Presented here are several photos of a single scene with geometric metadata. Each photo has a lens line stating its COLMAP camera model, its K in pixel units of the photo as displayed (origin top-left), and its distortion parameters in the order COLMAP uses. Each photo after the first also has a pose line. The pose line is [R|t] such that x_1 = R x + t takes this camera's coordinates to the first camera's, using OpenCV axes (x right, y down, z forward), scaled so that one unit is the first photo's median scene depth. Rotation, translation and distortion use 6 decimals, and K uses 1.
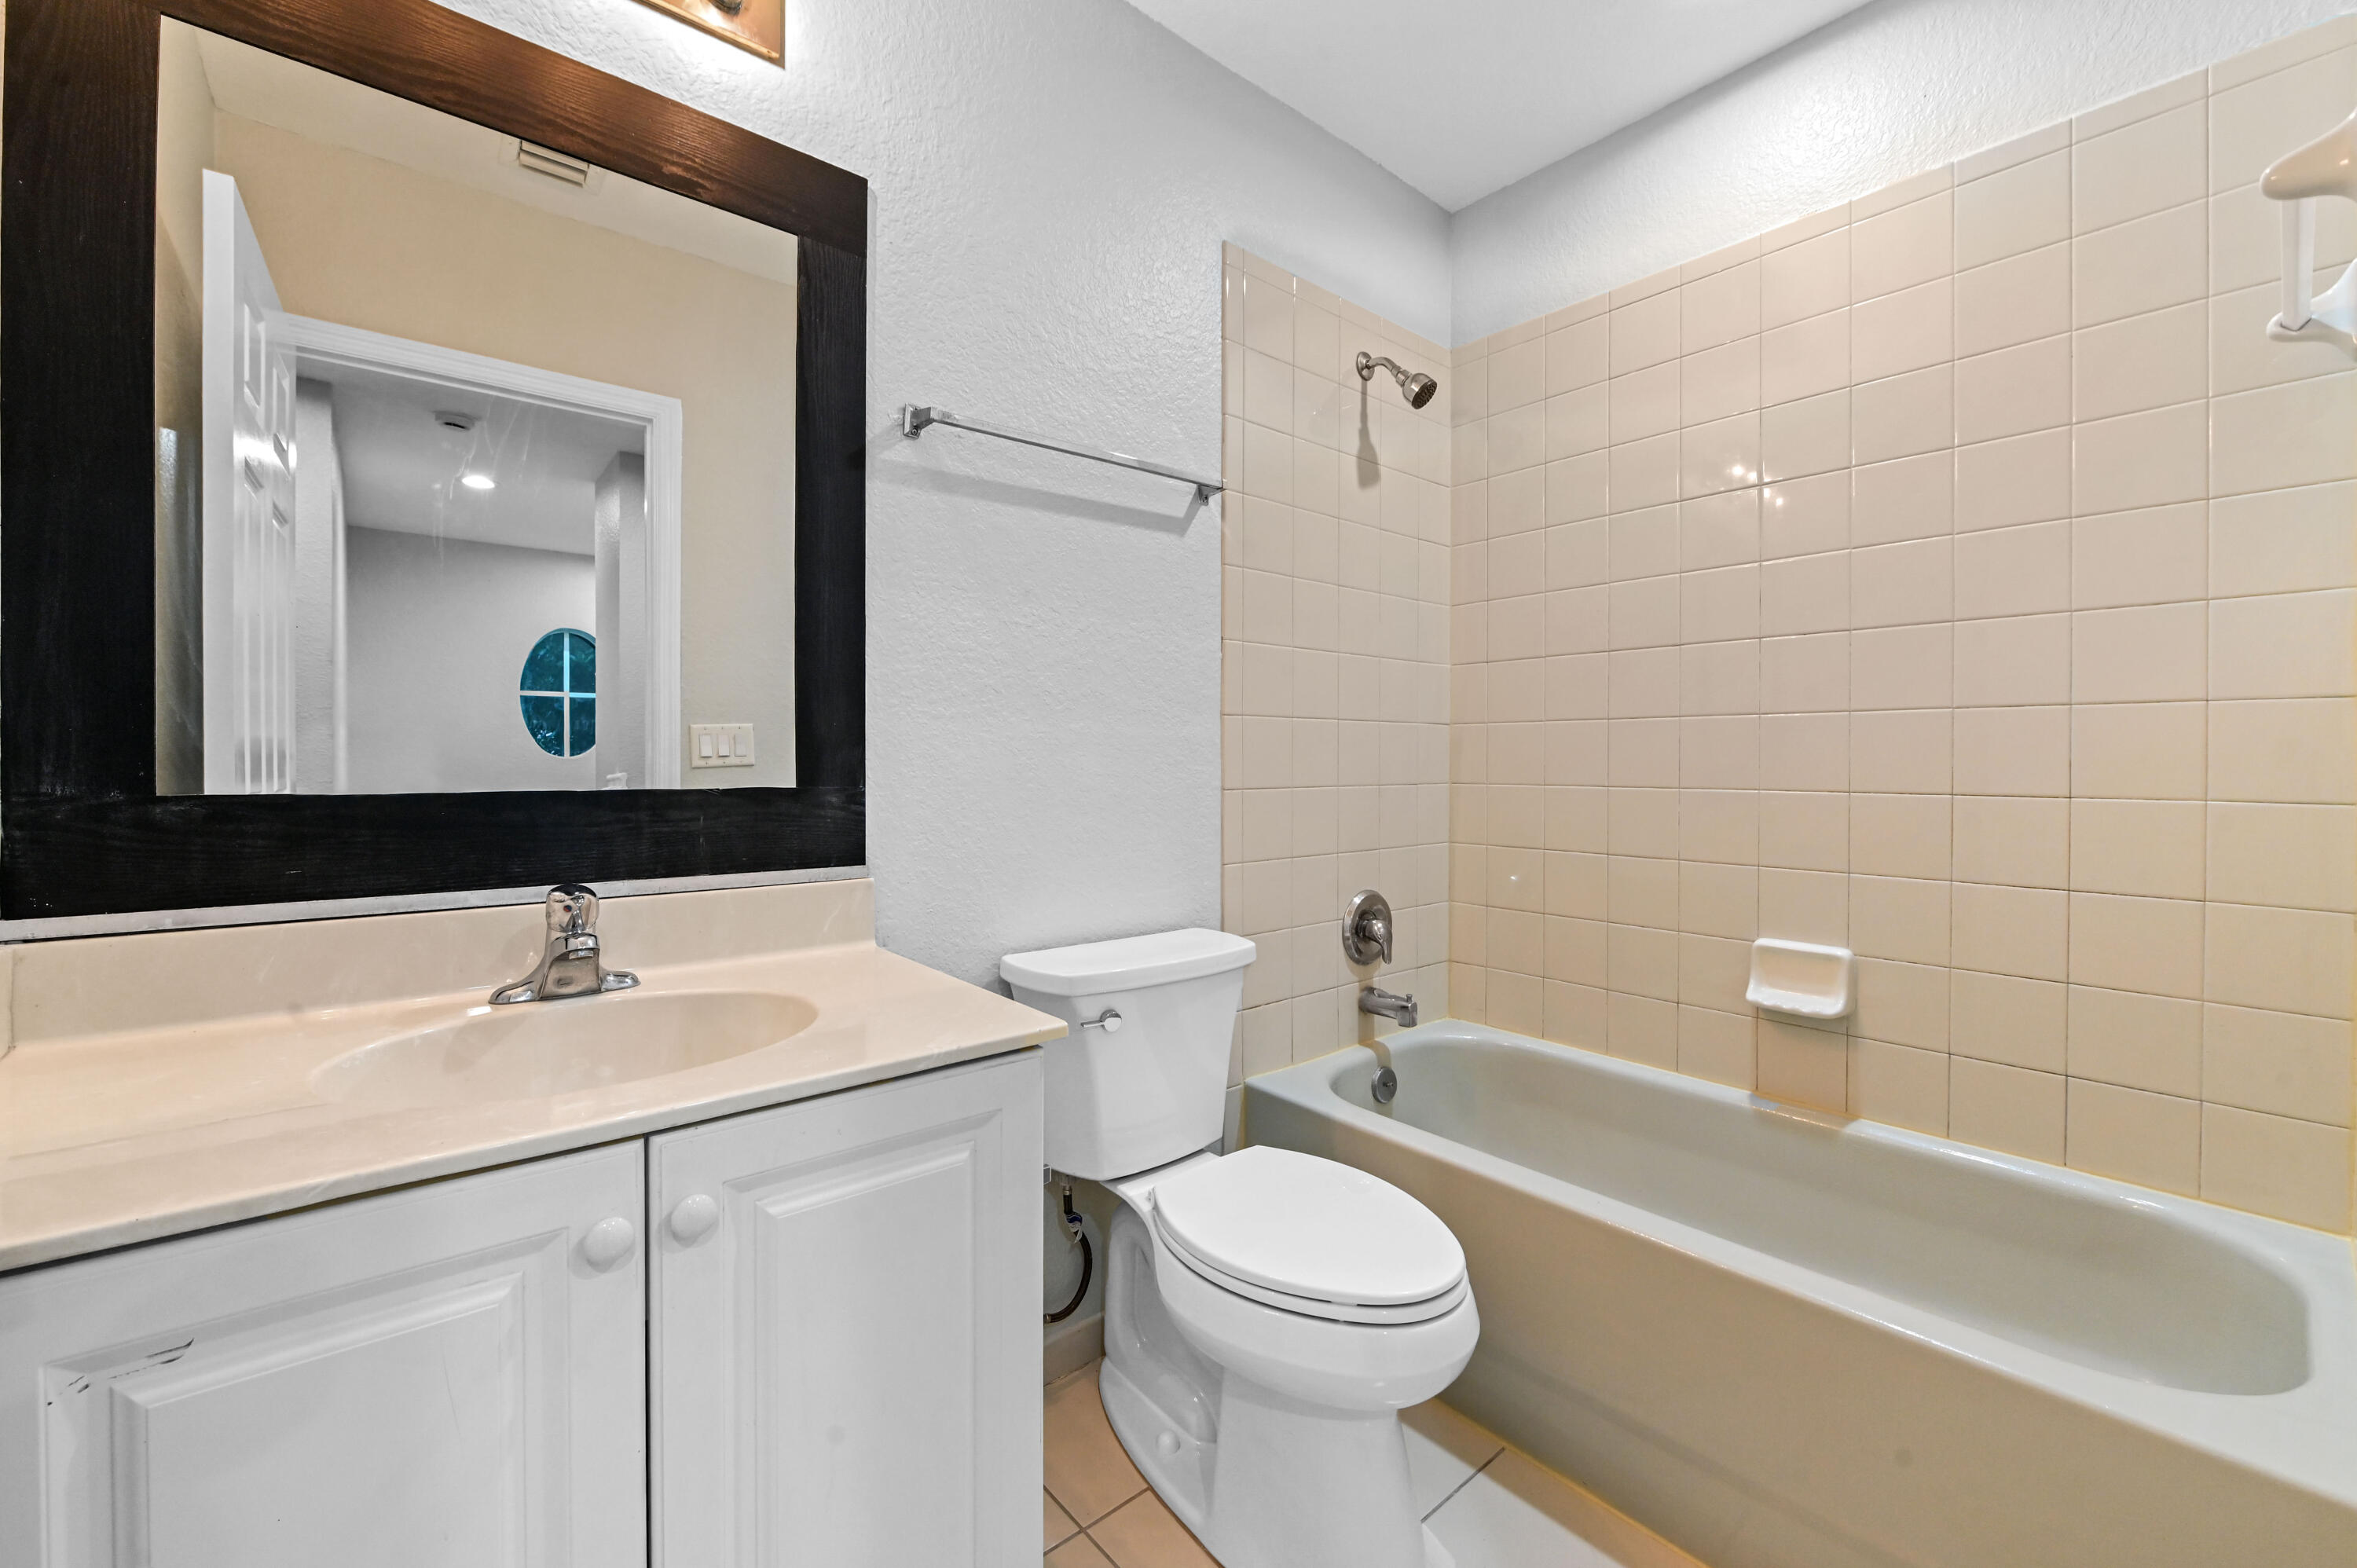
lens RADIAL K [[960.7, 0, 1184.8], [0, 960.7, 772.0], [0, 0, 1]] dist [-0.008217, -0.000136]
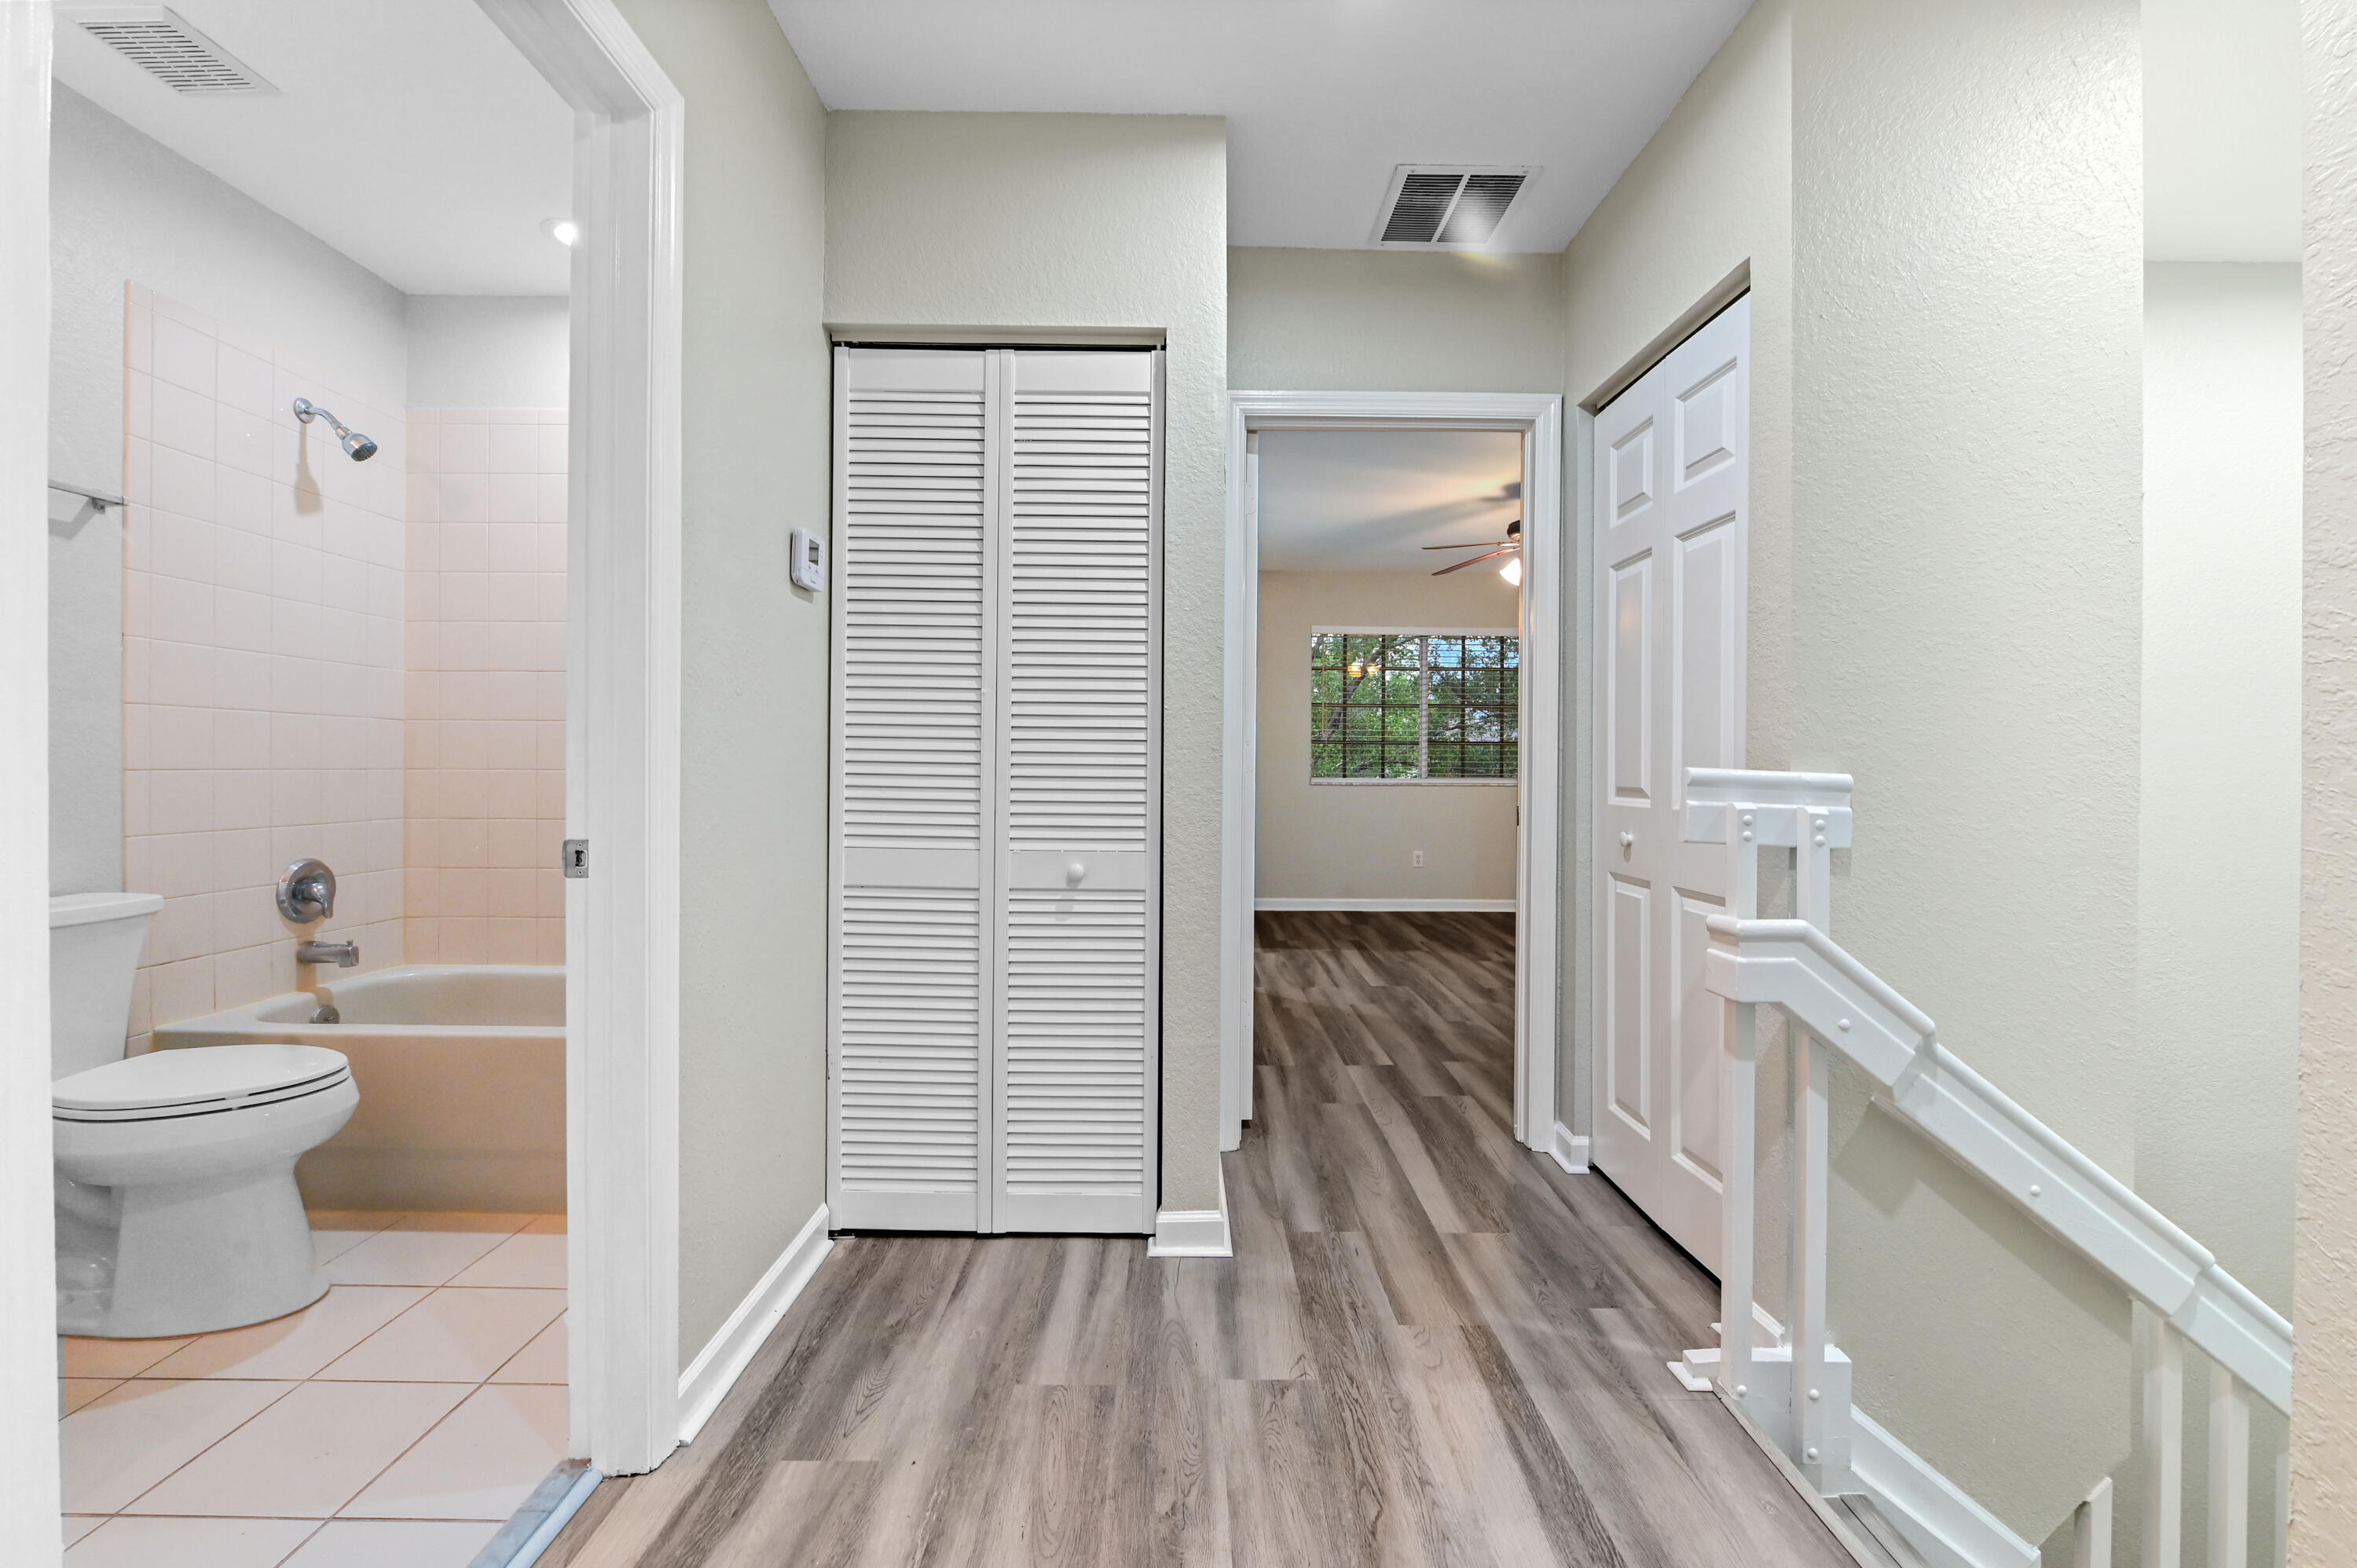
lens RADIAL K [[960.7, 0, 1184.8], [0, 960.7, 772.0], [0, 0, 1]] dist [-0.008217, -0.000136]
pose [[0.644100, -0.001187, 0.764940, -0.009917], [0.002757, 0.999996, -0.000770, 0.021628], [-0.764936, 0.002605, 0.644101, -0.575766]]
